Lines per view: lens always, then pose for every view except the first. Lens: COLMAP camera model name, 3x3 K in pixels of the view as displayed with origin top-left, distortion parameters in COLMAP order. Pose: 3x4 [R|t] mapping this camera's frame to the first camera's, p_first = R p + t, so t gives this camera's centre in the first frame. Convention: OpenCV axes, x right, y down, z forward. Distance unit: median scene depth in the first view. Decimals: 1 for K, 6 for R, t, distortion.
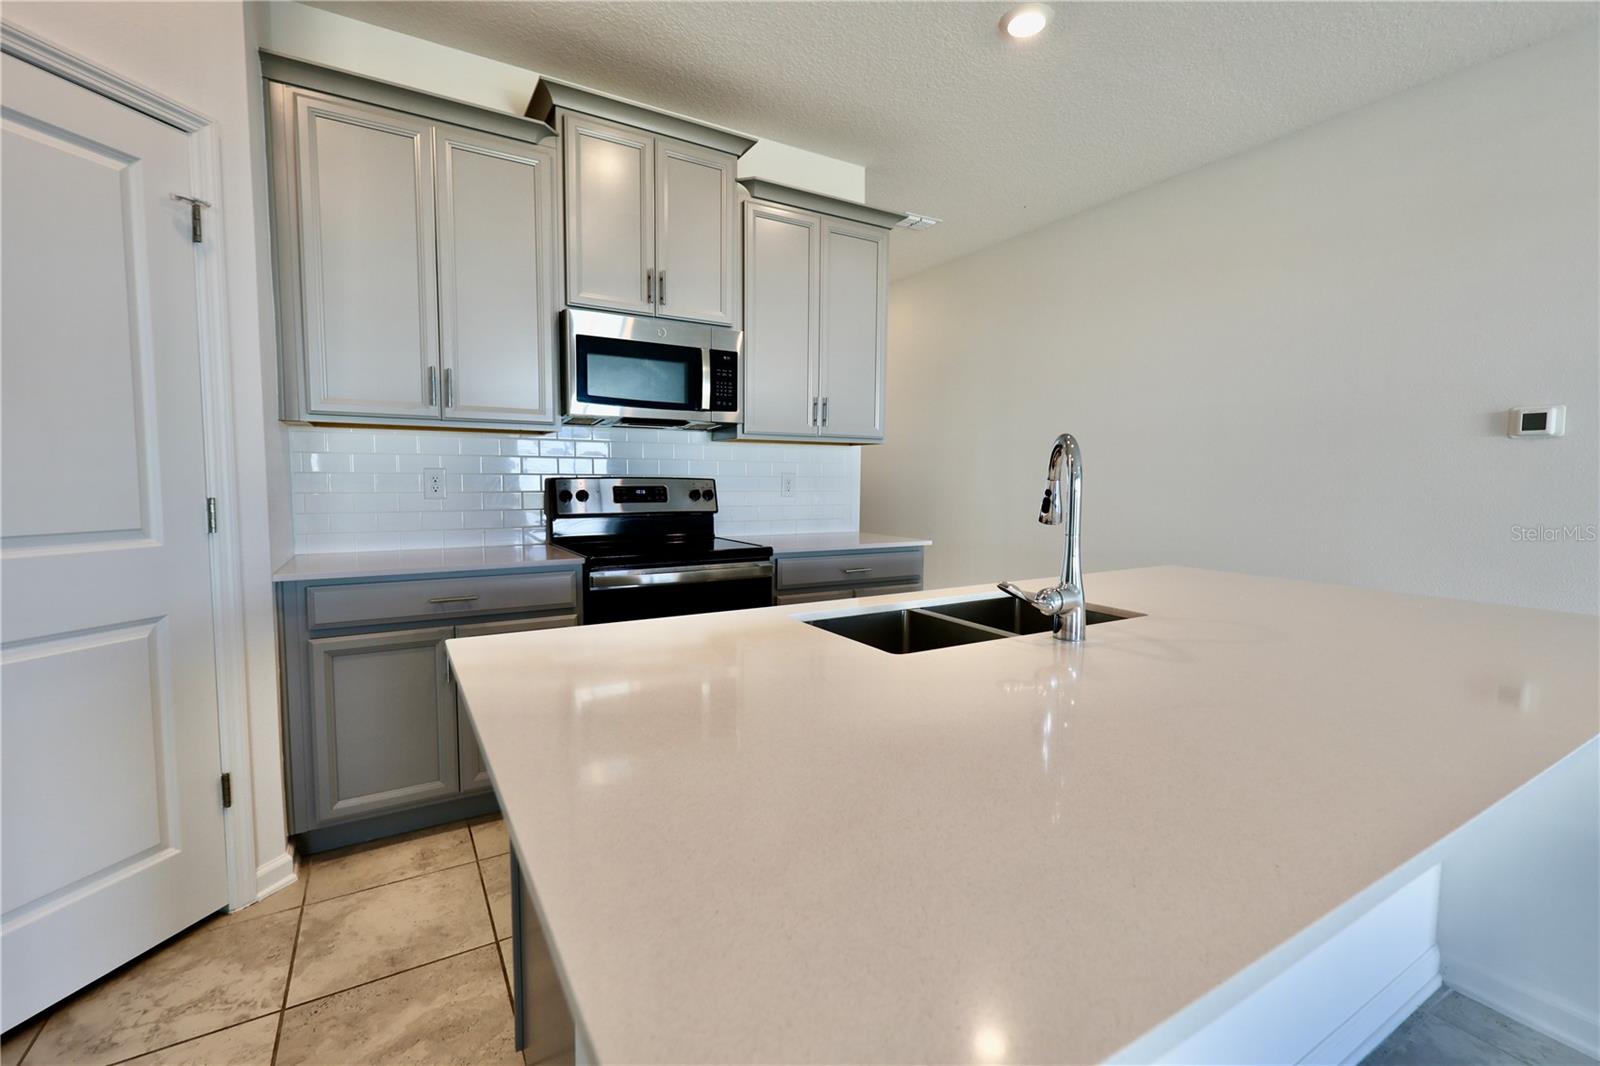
lens RADIAL K [[692.7, 0, 800.6], [0, 692.7, 529.4], [0, 0, 1]] dist [0.004838, 0.000217]
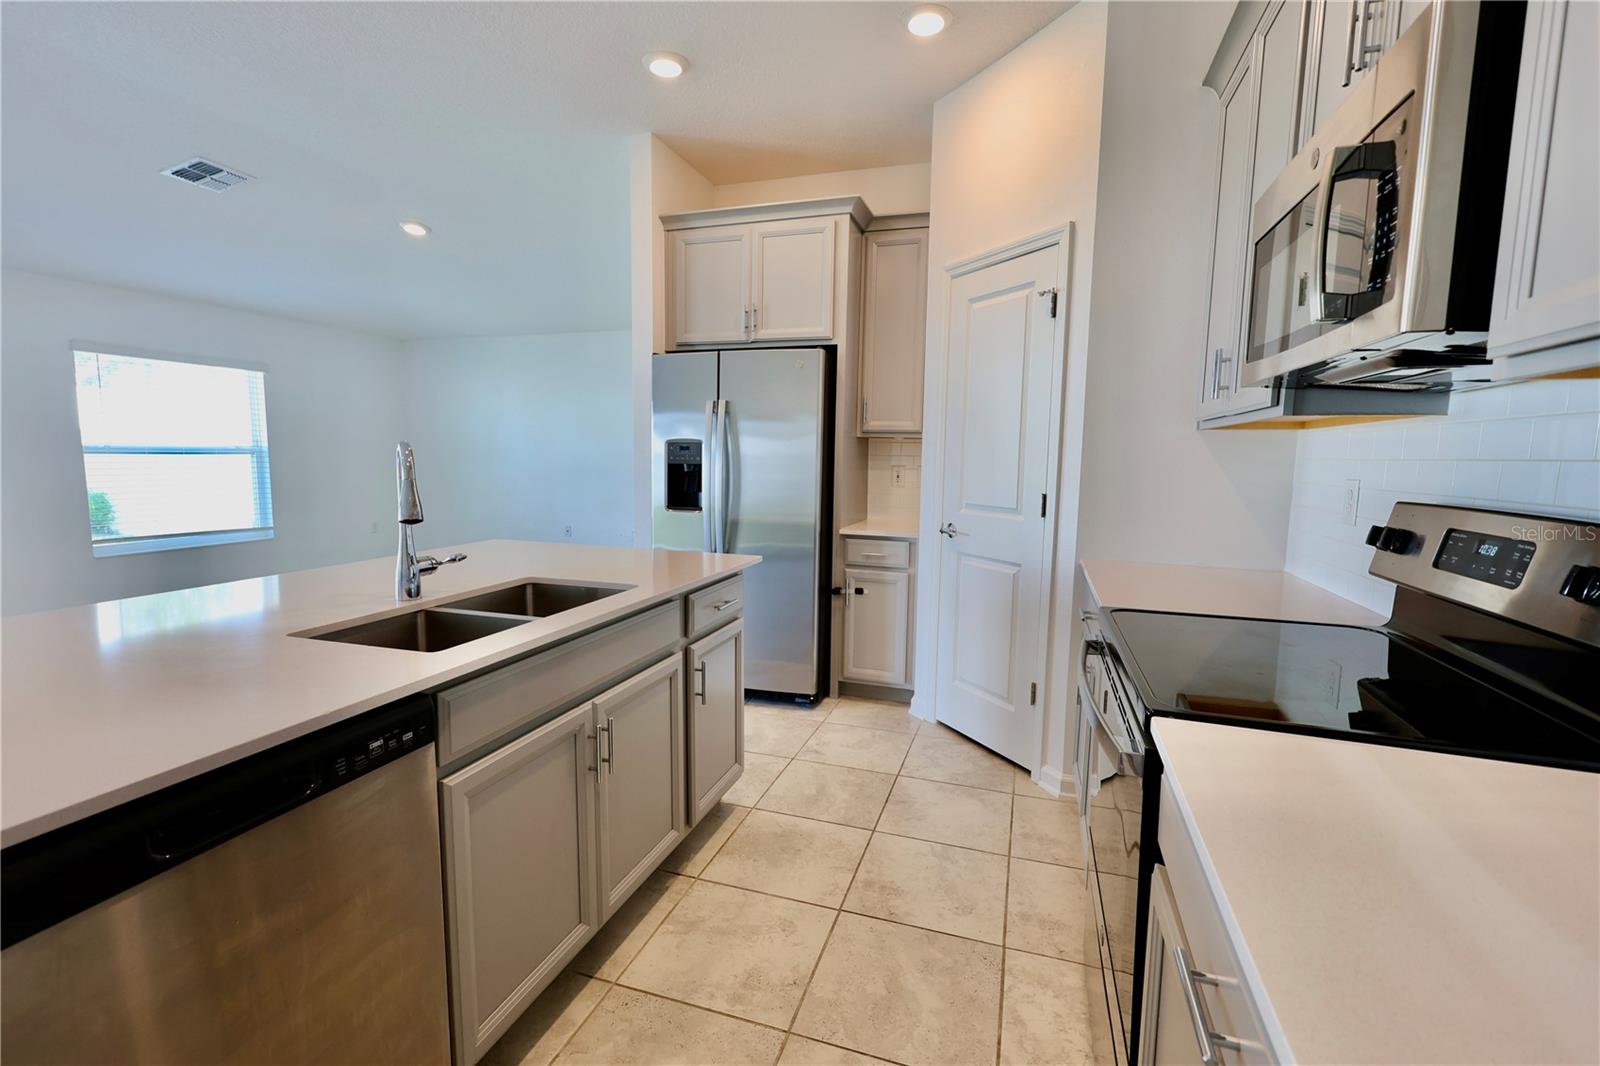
lens RADIAL K [[704.3, 0, 802.3], [0, 704.3, 530.3], [0, 0, 1]] dist [0.009112, 0.000298]
pose [[-0.757688, 0.052740, -0.650482, 0.314132], [-0.069286, 0.984596, 0.160533, -0.107618], [0.648929, 0.166703, -0.742362, 1.119255]]
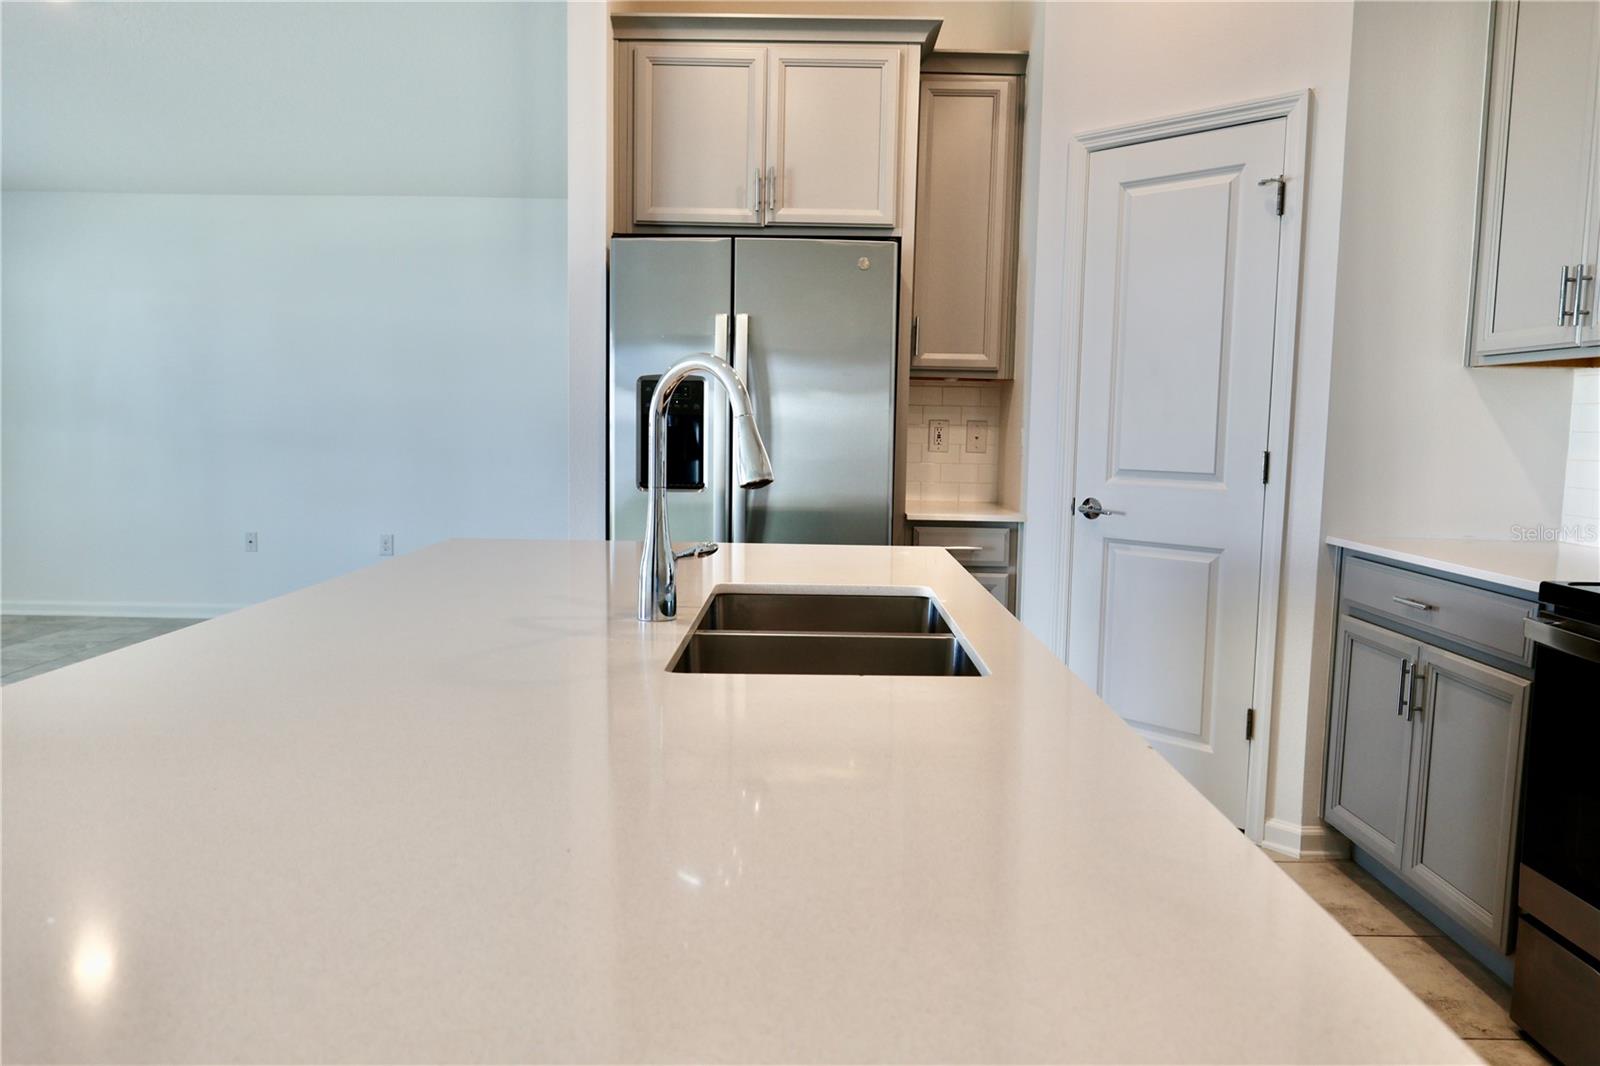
lens RADIAL K [[1101.5, 0, 801.1], [0, 1101.5, 529.2], [0, 0, 1]] dist [0.000797, 0.002407]
pose [[-0.521760, 0.066894, -0.850466, 0.622597], [-0.084808, 0.987915, 0.129735, -0.054200], [0.848867, 0.139816, -0.509781, 0.801939]]
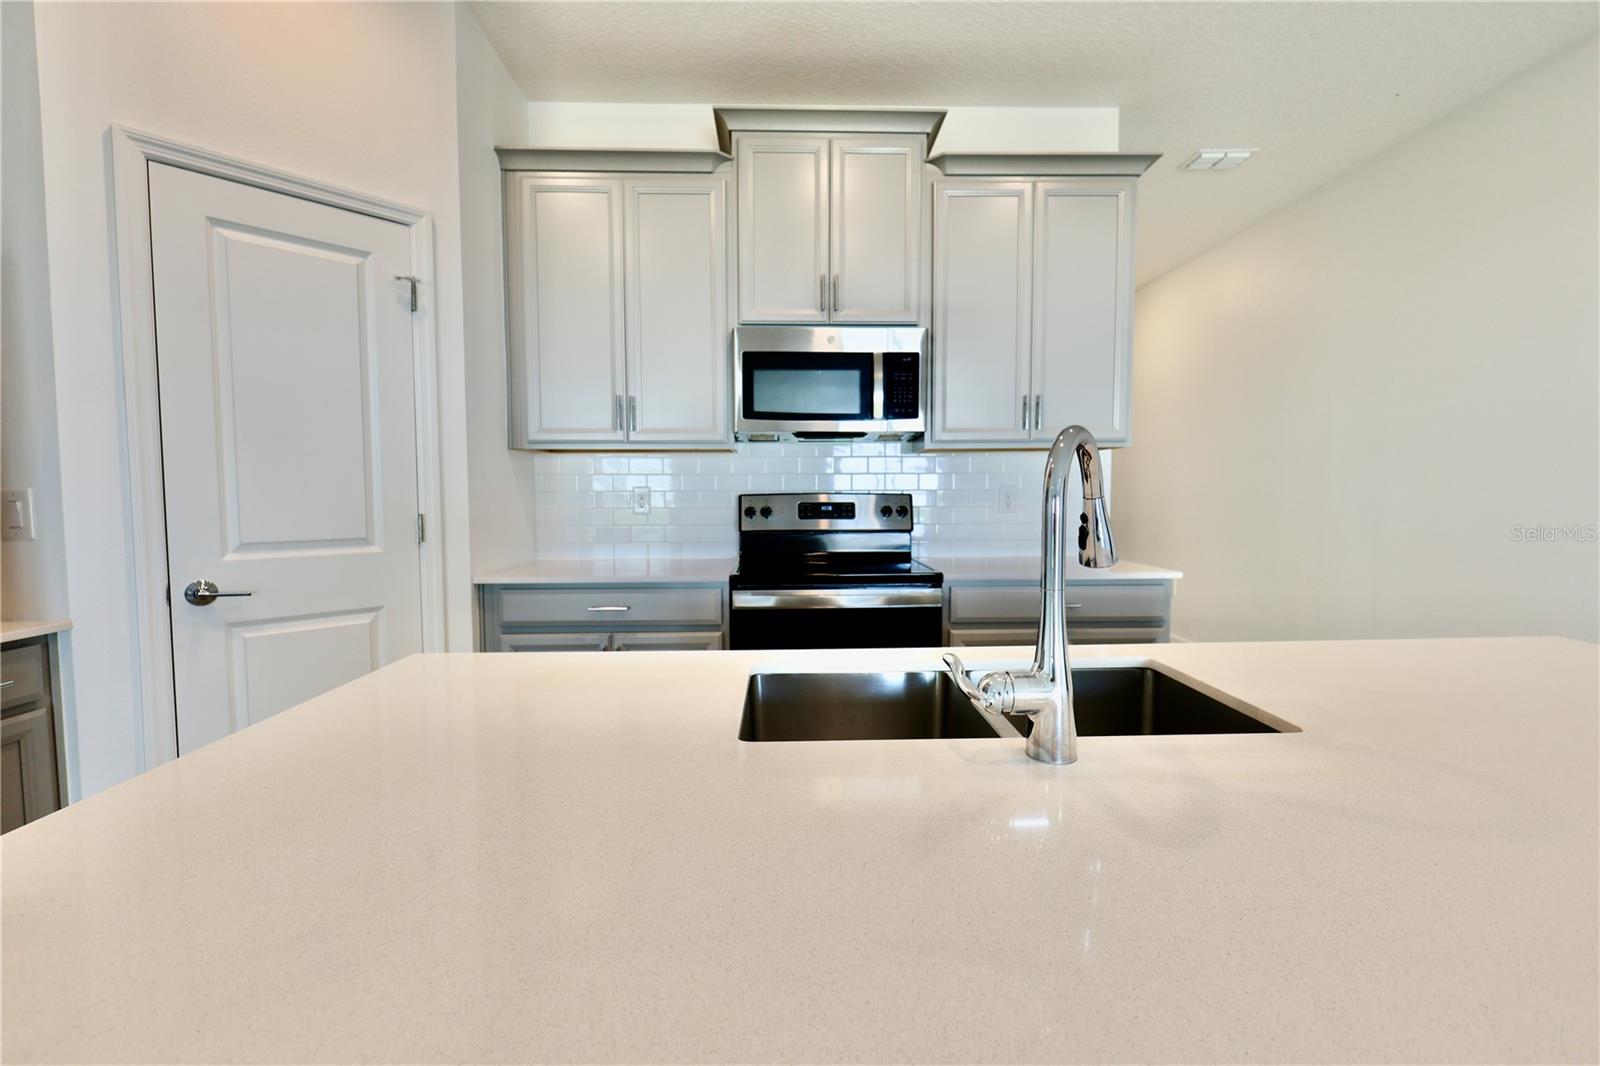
lens RADIAL K [[692.7, 0, 800.6], [0, 692.7, 529.4], [0, 0, 1]] dist [0.004838, 0.000217]
pose [[0.871744, 0.018413, -0.489616, 0.223459], [-0.027254, 0.999569, -0.010933, -0.014253], [0.489204, 0.022875, 0.871870, 0.157471]]
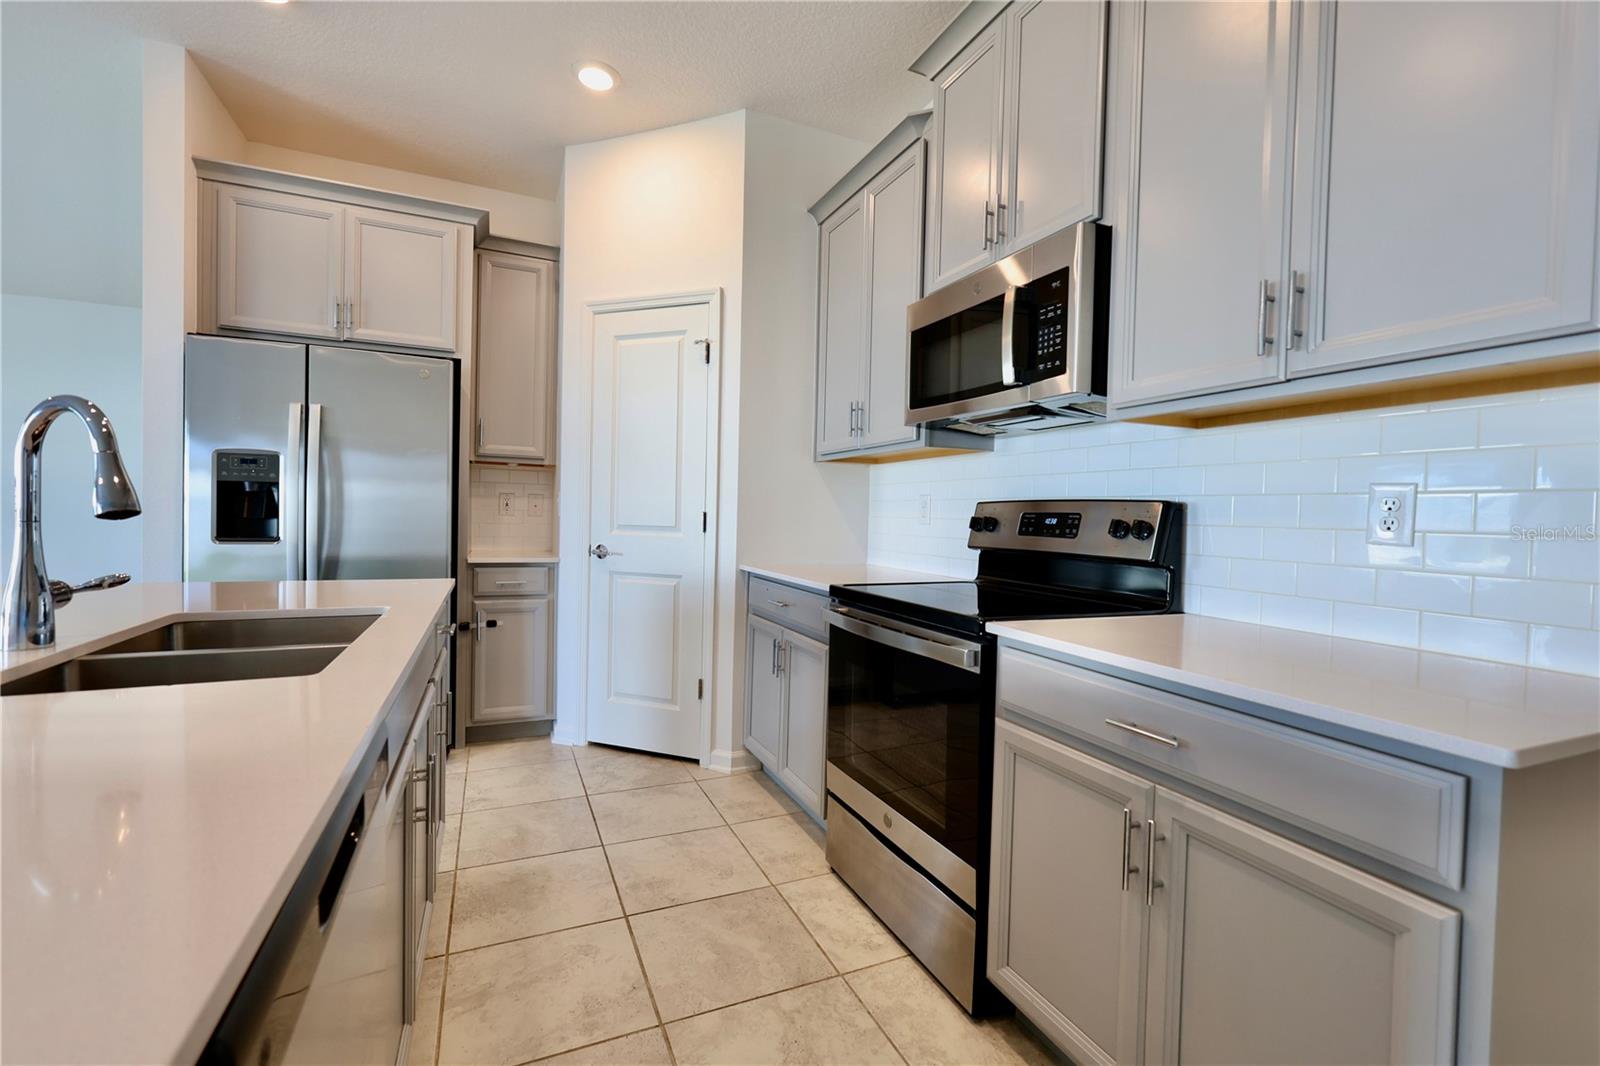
lens RADIAL K [[692.7, 0, 800.6], [0, 692.7, 529.4], [0, 0, 1]] dist [0.004838, 0.000217]
pose [[-0.125606, 0.012009, -0.992008, 0.498067], [-0.098919, 0.994792, 0.024568, -0.041830], [0.987136, 0.101214, -0.123764, 0.907269]]
